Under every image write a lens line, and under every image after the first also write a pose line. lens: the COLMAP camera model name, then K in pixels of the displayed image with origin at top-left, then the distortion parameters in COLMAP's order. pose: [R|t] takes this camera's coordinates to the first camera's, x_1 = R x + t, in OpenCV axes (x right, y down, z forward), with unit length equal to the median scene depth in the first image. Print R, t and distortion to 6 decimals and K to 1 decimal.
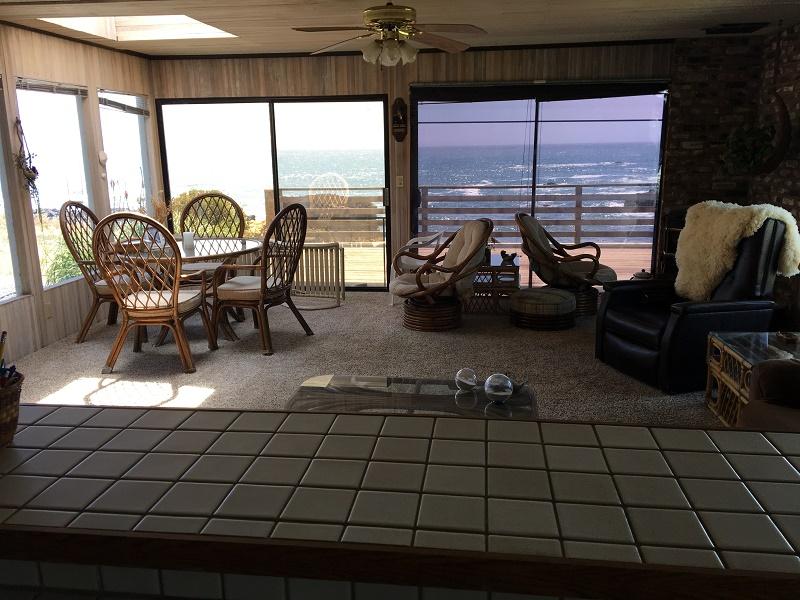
lens RADIAL K [[685.3, 0, 403.1], [0, 685.3, 301.5], [0, 0, 1]] dist [0.005553, -0.025703]
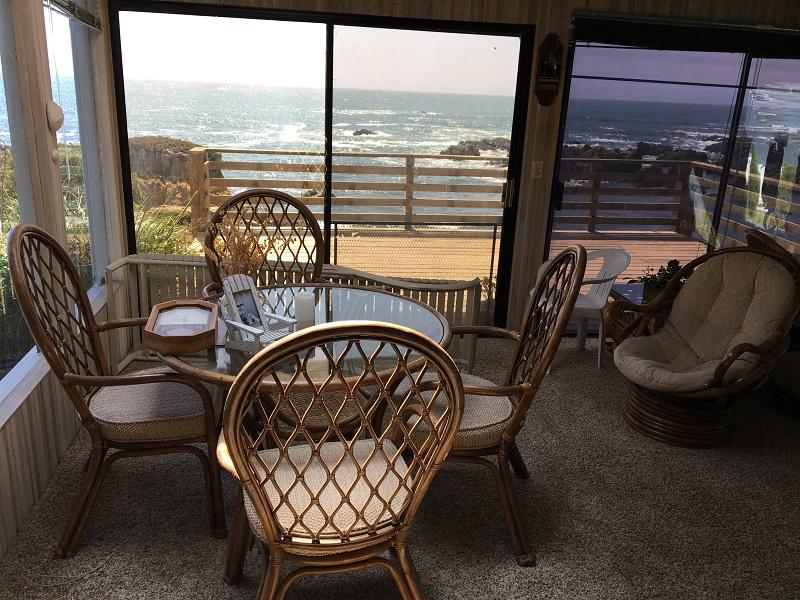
lens RADIAL K [[685.3, 0, 396.7], [0, 685.3, 300.2], [0, 0, 1]] dist [0.005553, -0.025703]
pose [[0.963308, -0.022042, 0.267490, -0.306912], [0.001450, 0.997035, 0.076936, -0.107073], [-0.268393, -0.073725, 0.960484, 0.432405]]
